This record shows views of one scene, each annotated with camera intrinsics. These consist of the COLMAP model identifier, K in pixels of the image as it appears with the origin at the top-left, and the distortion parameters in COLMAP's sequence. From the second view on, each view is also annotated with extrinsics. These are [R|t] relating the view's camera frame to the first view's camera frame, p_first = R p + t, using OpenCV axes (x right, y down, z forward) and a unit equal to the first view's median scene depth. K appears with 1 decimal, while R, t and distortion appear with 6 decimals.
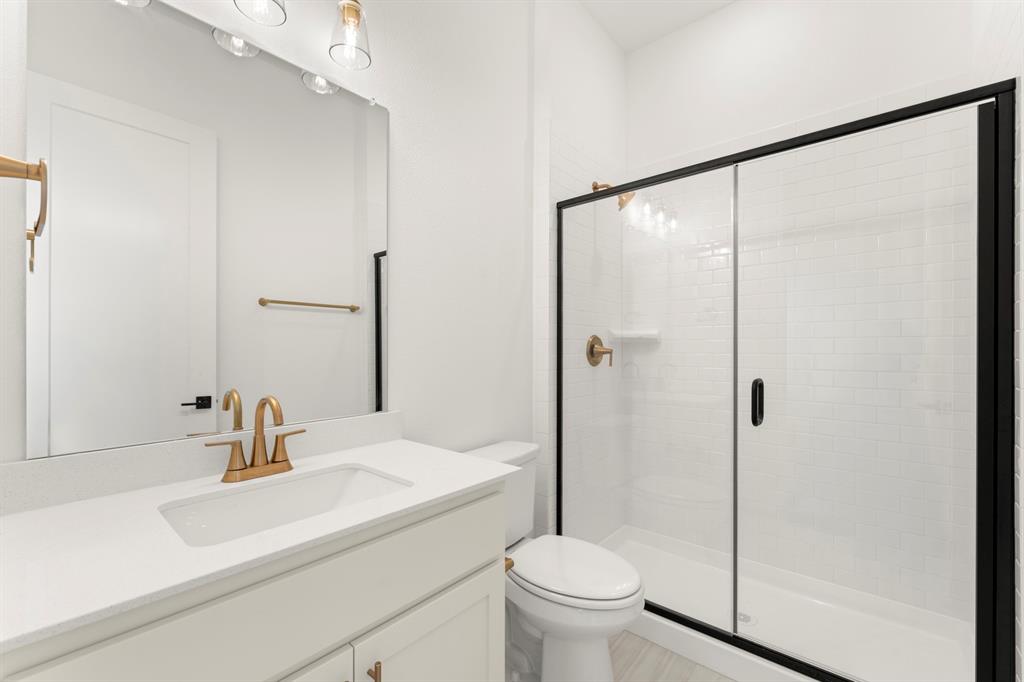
lens RADIAL K [[431.6, 0, 511.9], [0, 431.6, 345.8], [0, 0, 1]] dist [0.002067, 0.000104]
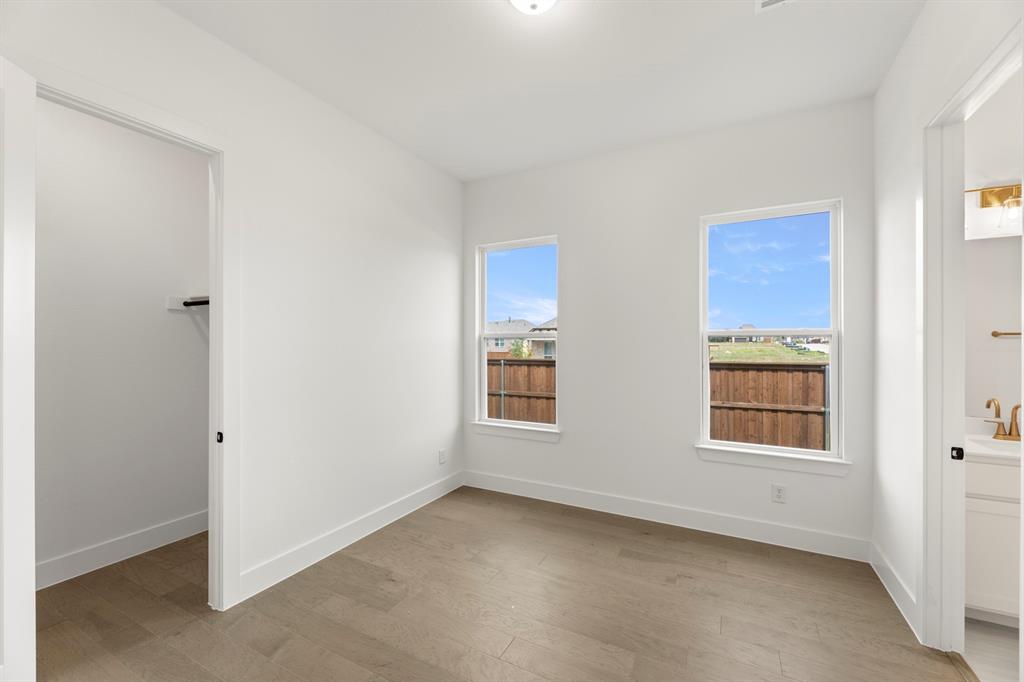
lens RADIAL K [[431.6, 0, 511.8], [0, 431.6, 340.9], [0, 0, 1]] dist [0.002067, 0.000104]
pose [[0.245204, 0.004488, -0.969461, 0.910667], [-0.000812, 0.999990, 0.004424, -0.207785], [0.969471, -0.000298, 0.245205, -1.993886]]
